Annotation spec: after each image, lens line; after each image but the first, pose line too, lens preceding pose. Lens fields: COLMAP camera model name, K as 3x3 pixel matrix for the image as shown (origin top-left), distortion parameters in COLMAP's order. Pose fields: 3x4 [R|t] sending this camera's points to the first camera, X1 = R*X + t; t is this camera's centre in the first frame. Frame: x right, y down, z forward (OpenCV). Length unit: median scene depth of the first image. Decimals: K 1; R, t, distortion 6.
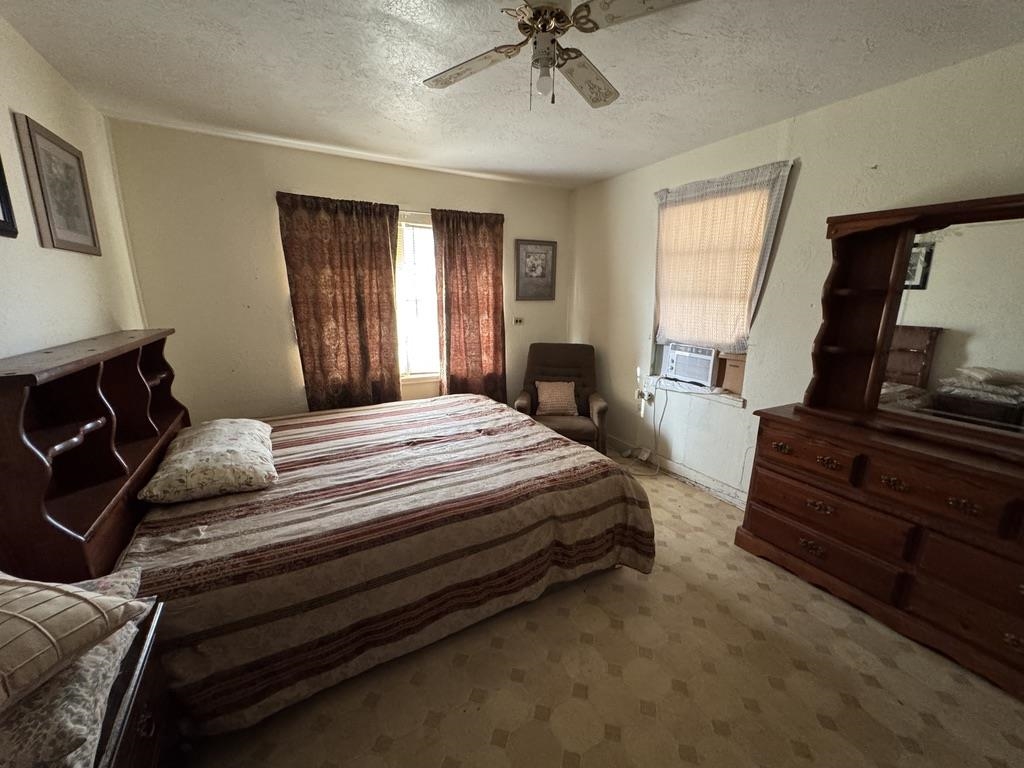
lens RADIAL K [[408.2, 0, 512.4], [0, 408.2, 383.3], [0, 0, 1]] dist [-0.003734, 0.000414]
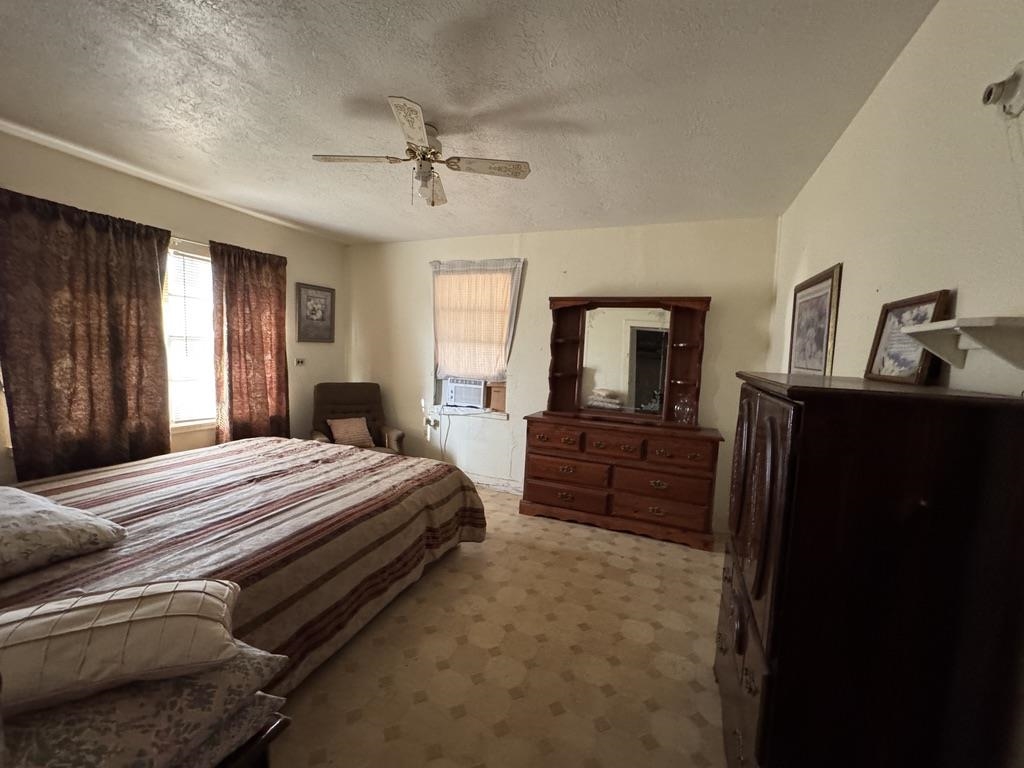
lens RADIAL K [[408.2, 0, 509.4], [0, 408.2, 383.8], [0, 0, 1]] dist [-0.003734, 0.000414]
pose [[0.779852, -0.030305, 0.625230, -0.347890], [0.104925, 0.991024, -0.082837, 0.060549], [-0.617107, 0.130203, 0.776032, -0.136076]]
